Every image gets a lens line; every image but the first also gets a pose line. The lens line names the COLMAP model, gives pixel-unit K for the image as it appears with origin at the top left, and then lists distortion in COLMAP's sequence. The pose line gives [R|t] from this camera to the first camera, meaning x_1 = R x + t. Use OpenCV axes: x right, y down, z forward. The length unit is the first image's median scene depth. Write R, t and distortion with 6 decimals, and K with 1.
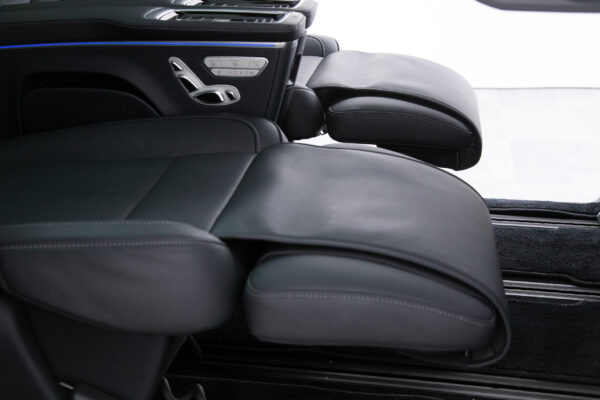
lens RADIAL K [[844.5, 0, 300.1], [0, 844.5, 200.7], [0, 0, 1]] dist [0.086664, 0.000000]
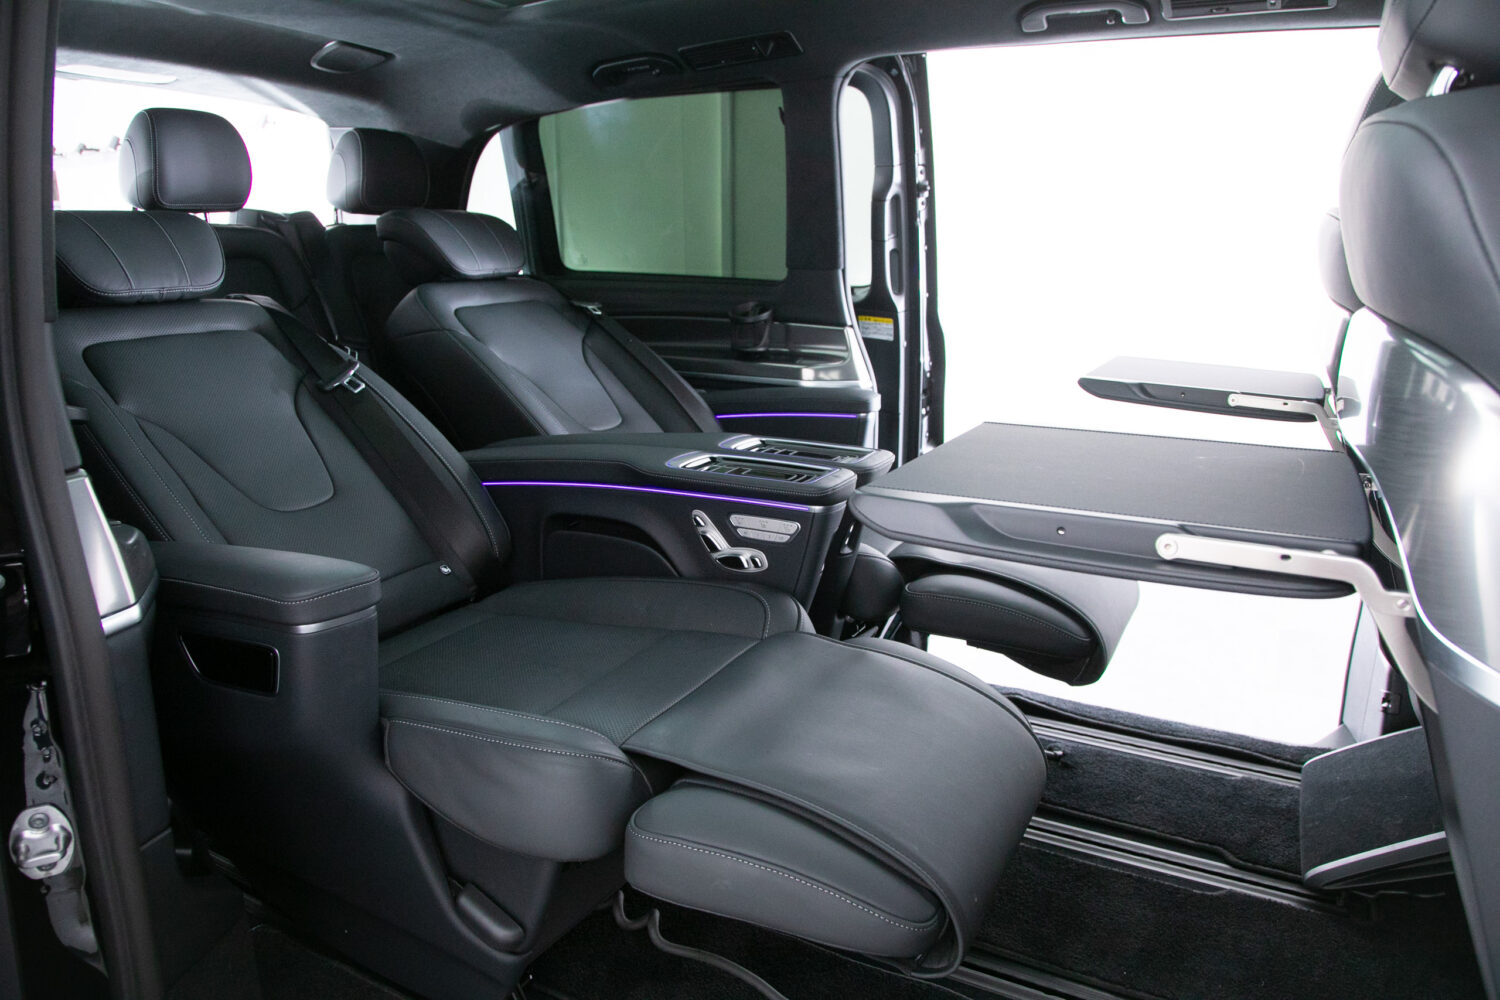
lens RADIAL K [[1028.6, 0, 747.6], [0, 1028.6, 500.8], [0, 0, 1]] dist [-0.004789, -0.001538]
pose [[0.968171, 0.091261, -0.233058, 0.136611], [-0.126548, 0.981855, -0.141234, -0.040622], [0.215940, 0.166231, 0.962152, 0.027084]]
